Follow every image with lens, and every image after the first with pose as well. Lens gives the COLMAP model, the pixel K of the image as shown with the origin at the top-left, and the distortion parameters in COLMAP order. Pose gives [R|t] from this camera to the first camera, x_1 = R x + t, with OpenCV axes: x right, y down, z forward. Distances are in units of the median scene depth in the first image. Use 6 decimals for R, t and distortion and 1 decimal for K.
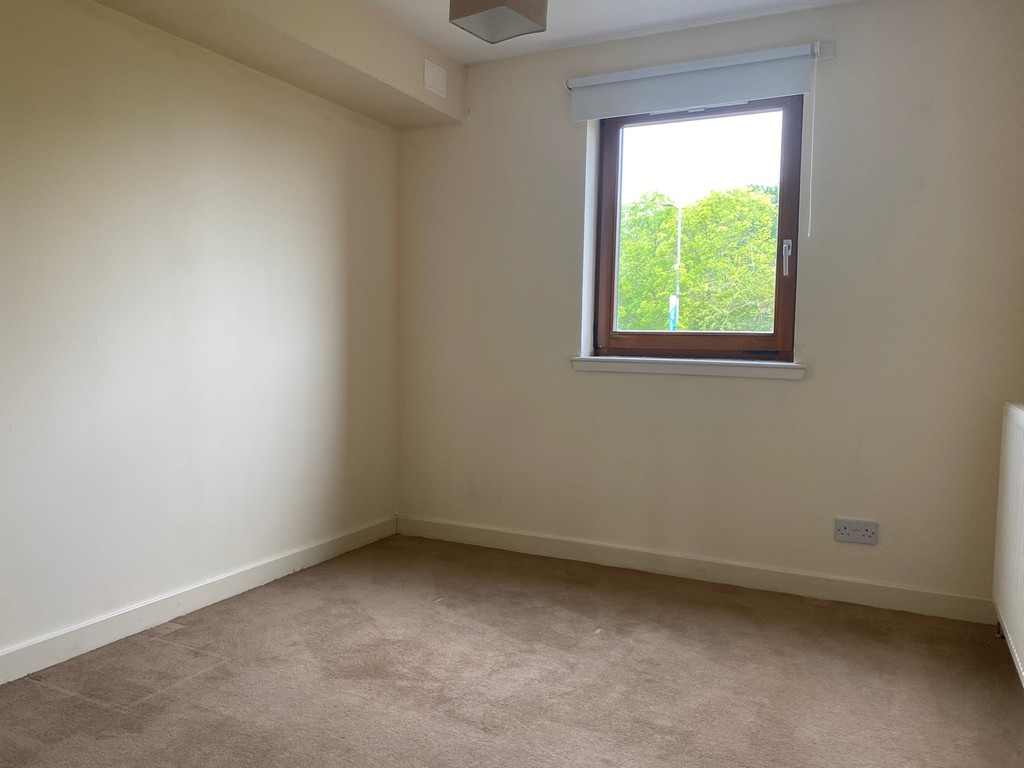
lens RADIAL K [[784.5, 0, 508.0], [0, 784.5, 377.6], [0, 0, 1]] dist [0.081956, -0.101810]
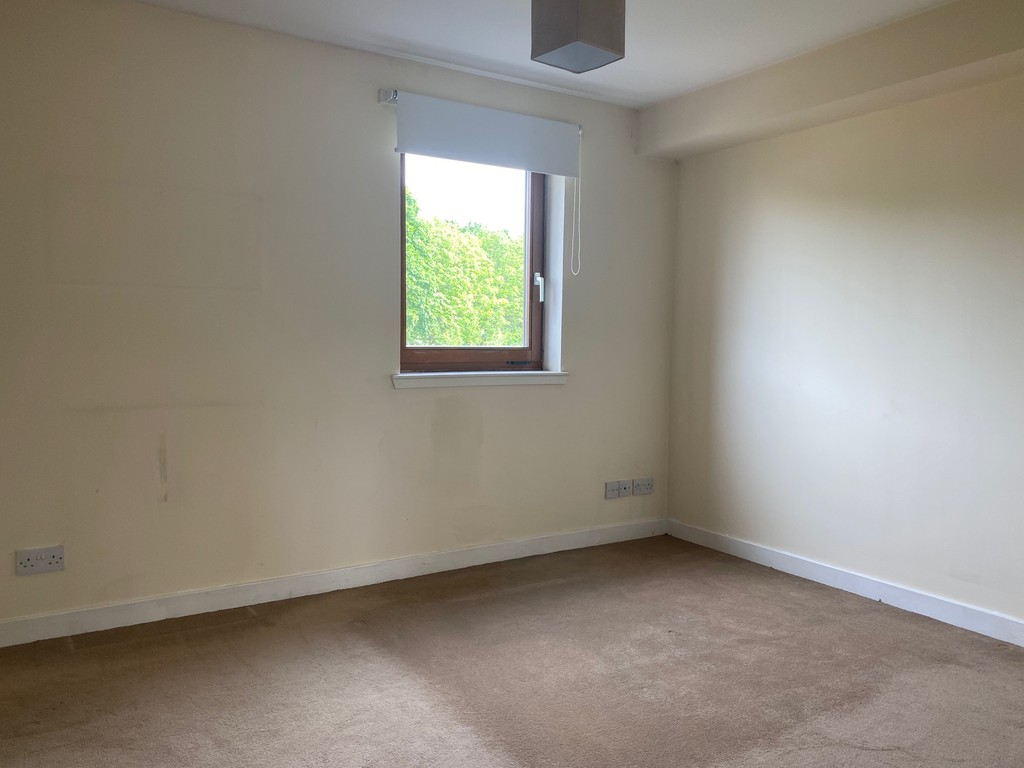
lens RADIAL K [[784.5, 0, 508.0], [0, 784.5, 377.6], [0, 0, 1]] dist [0.081956, -0.101810]
pose [[0.501930, -0.050150, 0.863453, -0.709139], [0.064580, 0.997704, 0.020407, -0.035233], [-0.862494, 0.045519, 0.504016, 0.412015]]
